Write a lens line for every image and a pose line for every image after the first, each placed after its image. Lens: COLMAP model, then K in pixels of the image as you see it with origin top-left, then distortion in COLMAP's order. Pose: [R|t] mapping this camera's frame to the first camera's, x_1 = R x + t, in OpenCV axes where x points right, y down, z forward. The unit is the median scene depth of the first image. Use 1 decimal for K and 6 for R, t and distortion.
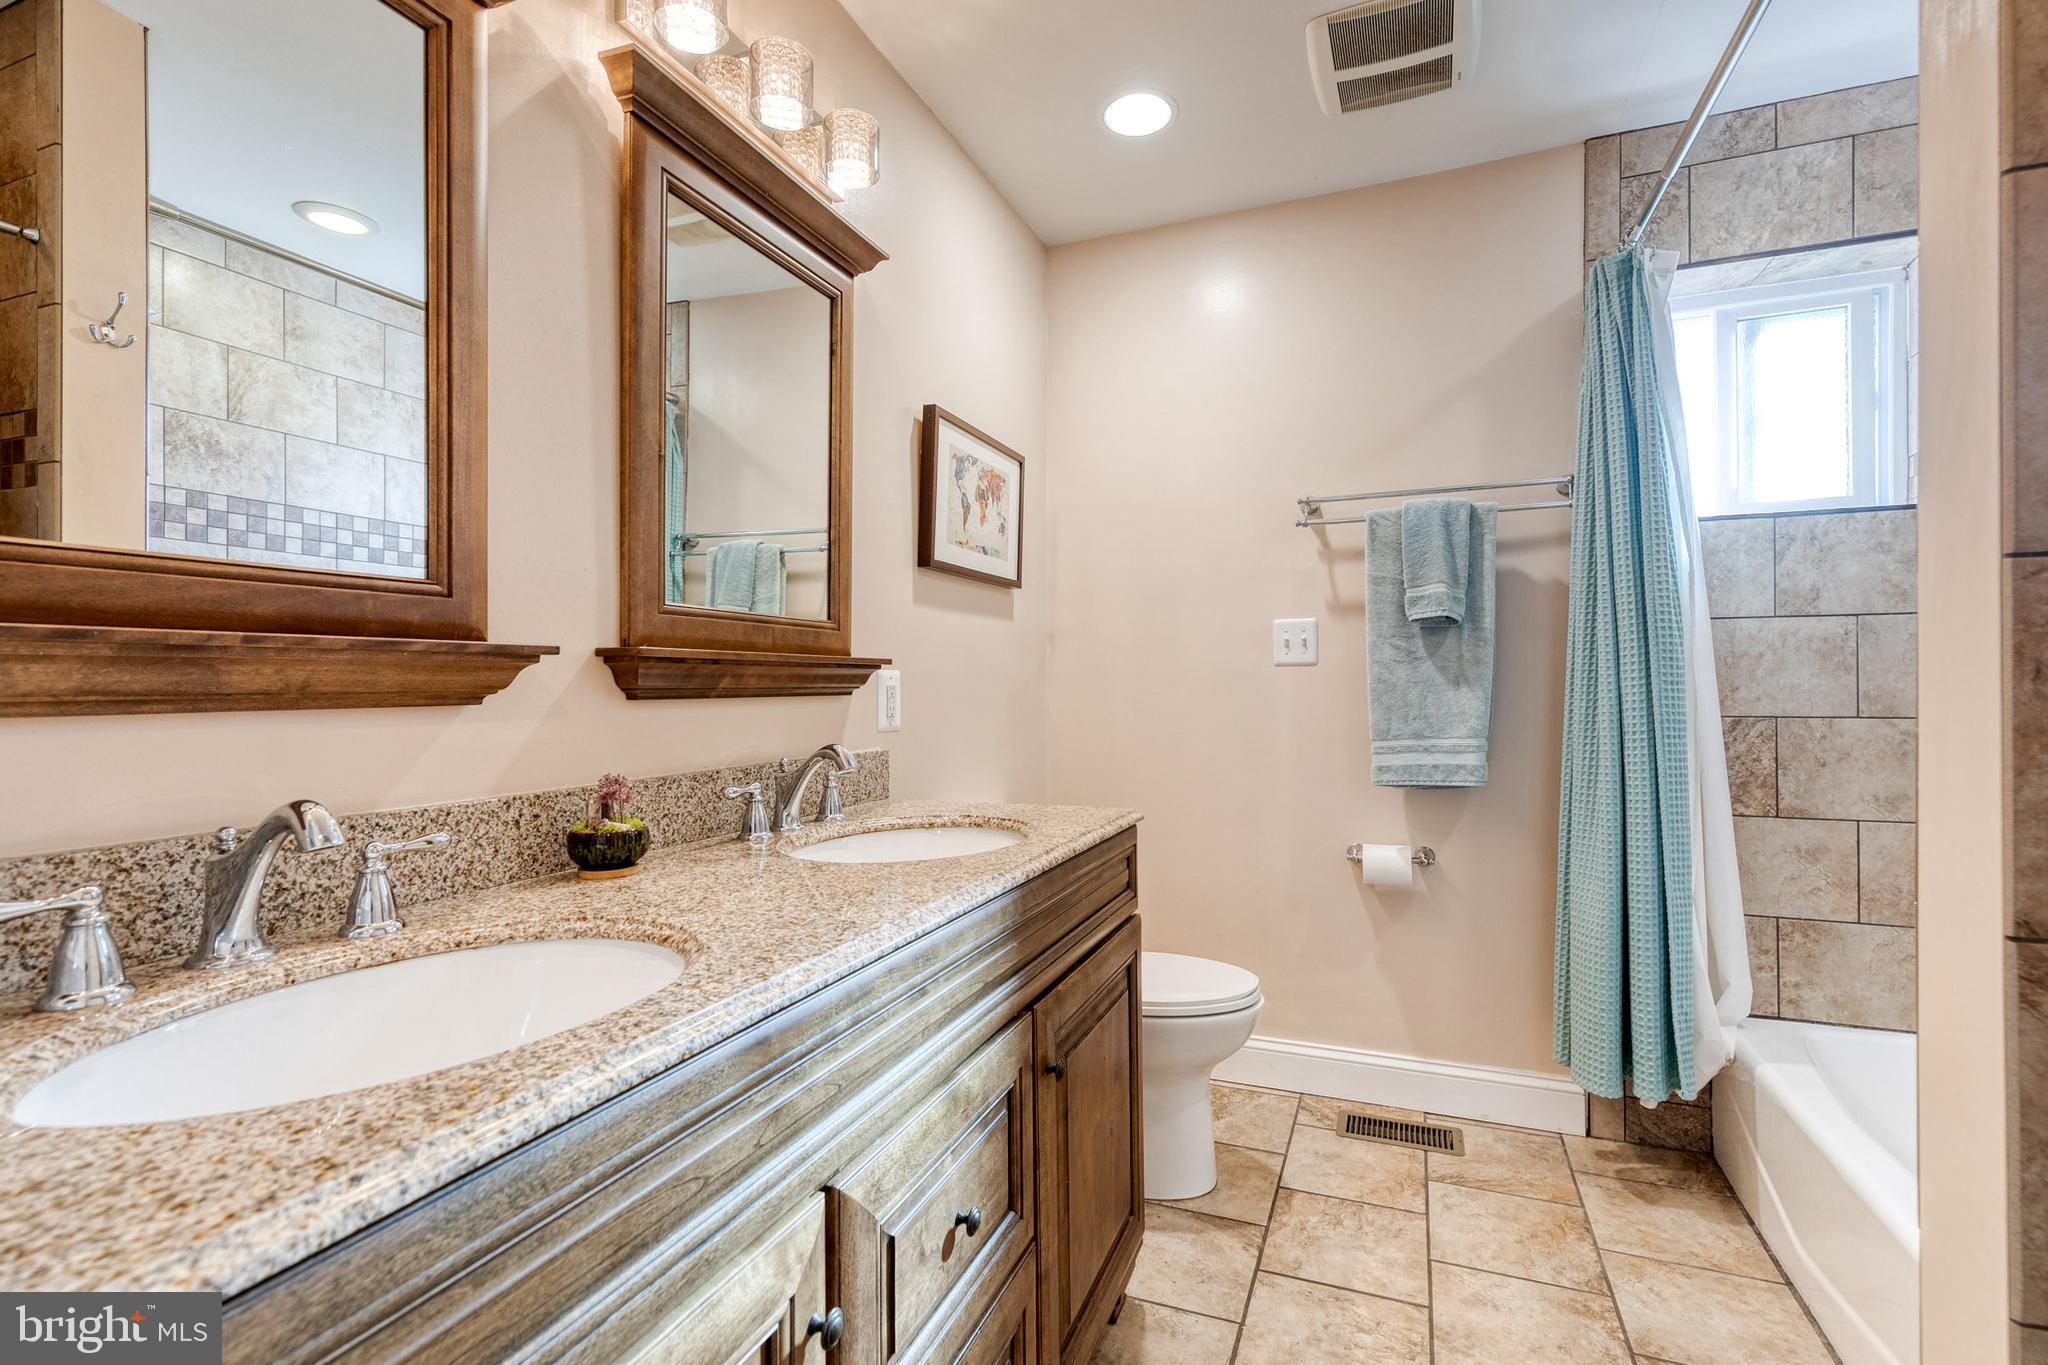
lens RADIAL K [[928.8, 0, 1027.7], [0, 928.8, 673.7], [0, 0, 1]] dist [0.010329, -0.001958]
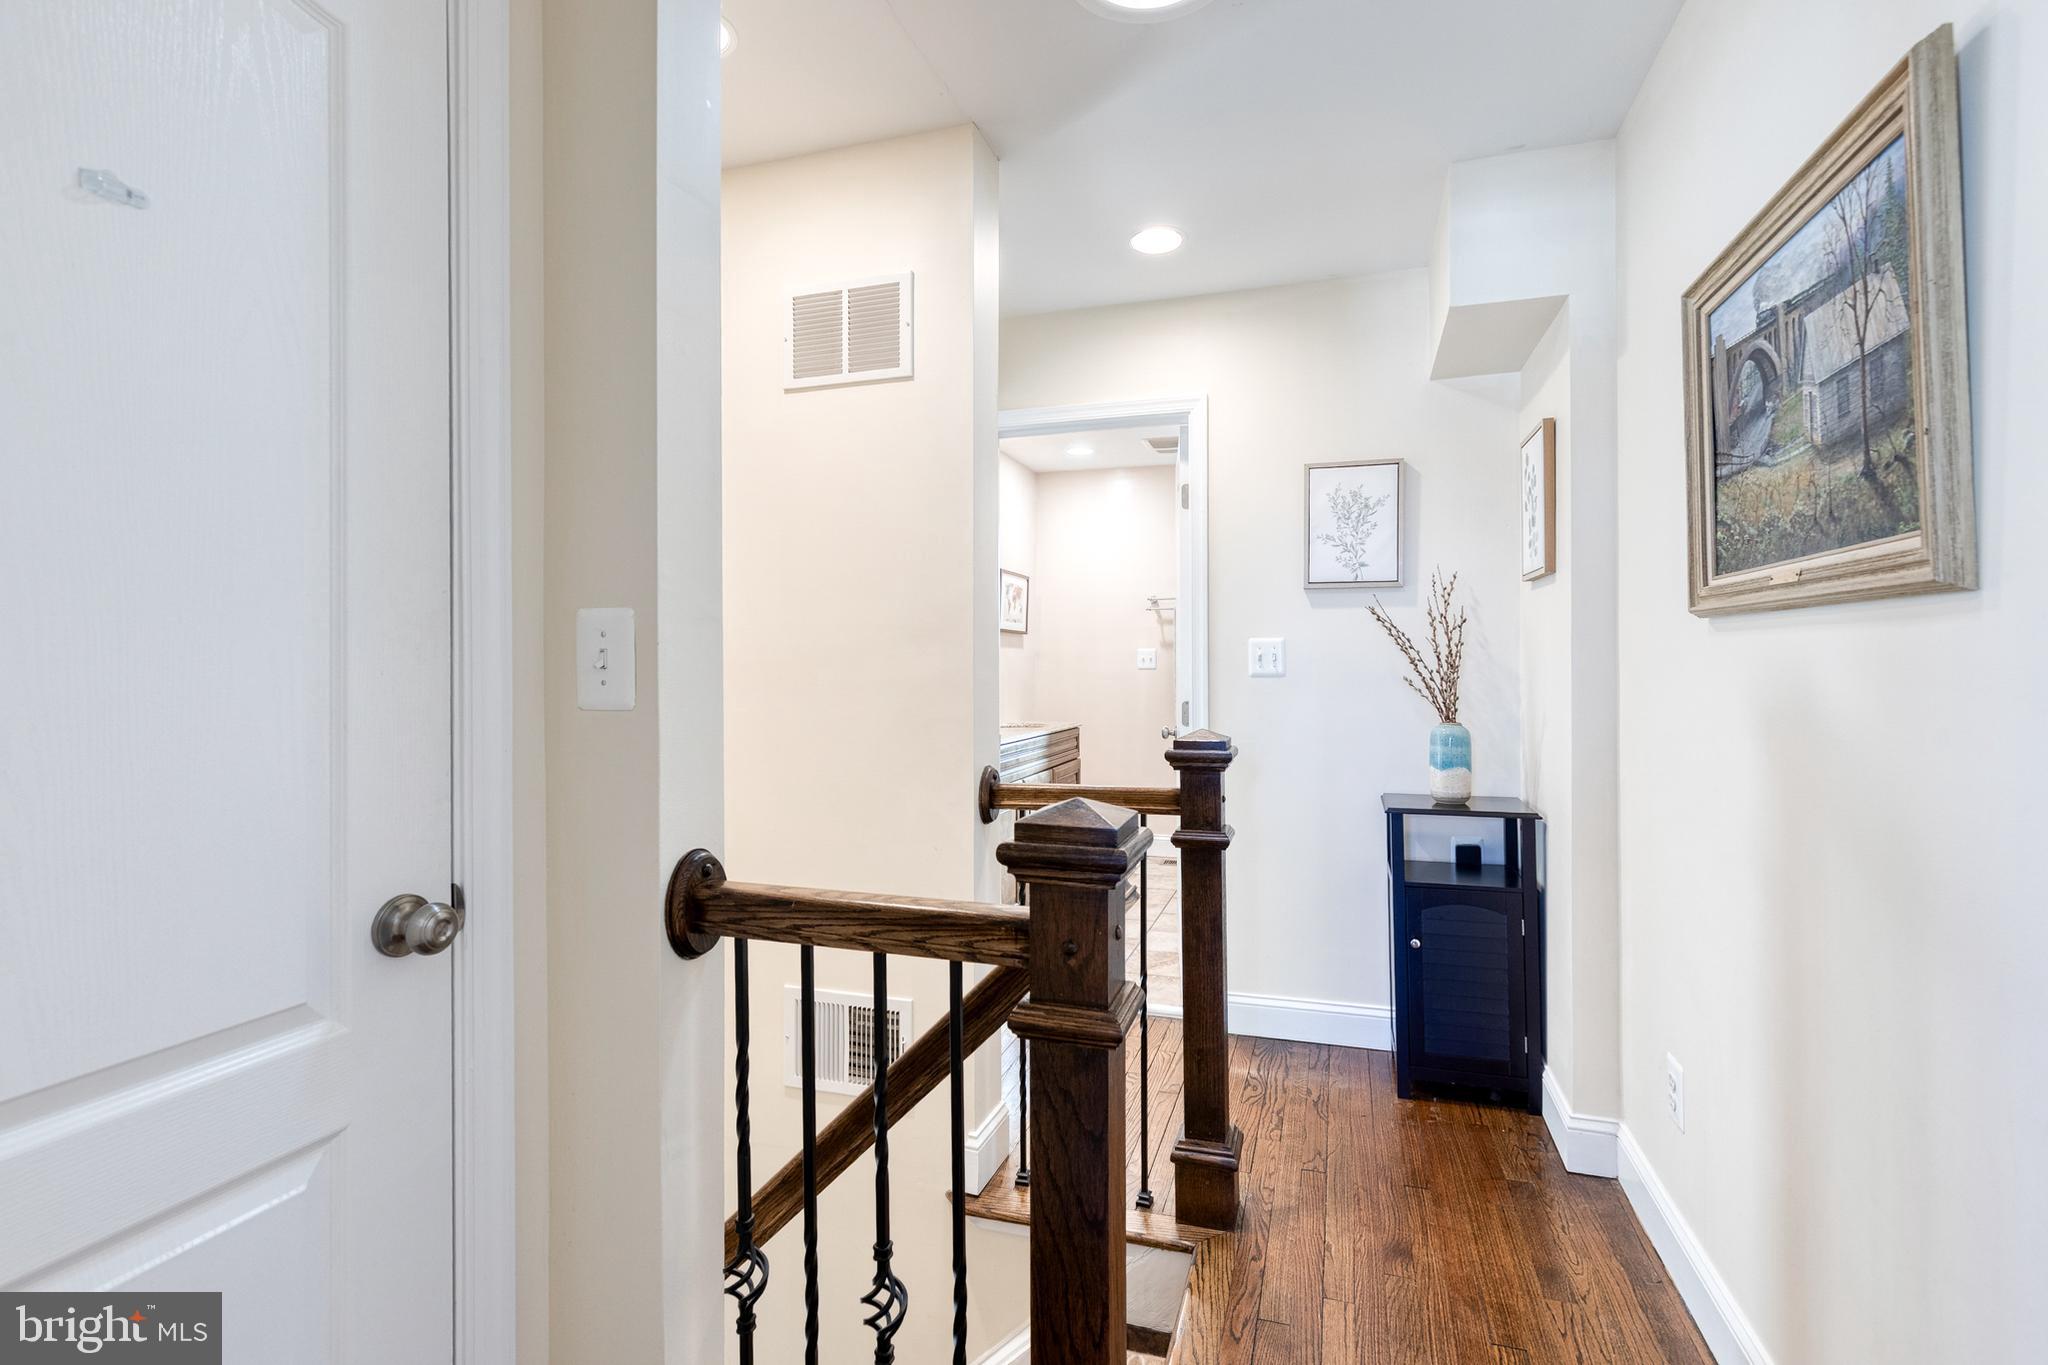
lens RADIAL K [[928.8, 0, 1025.9], [0, 928.8, 668.9], [0, 0, 1]] dist [0.010329, -0.001958]
pose [[0.998025, -0.000787, 0.062815, -0.160229], [0.000270, 0.999966, 0.008242, -0.029068], [-0.062819, -0.008209, 0.997991, -1.306618]]
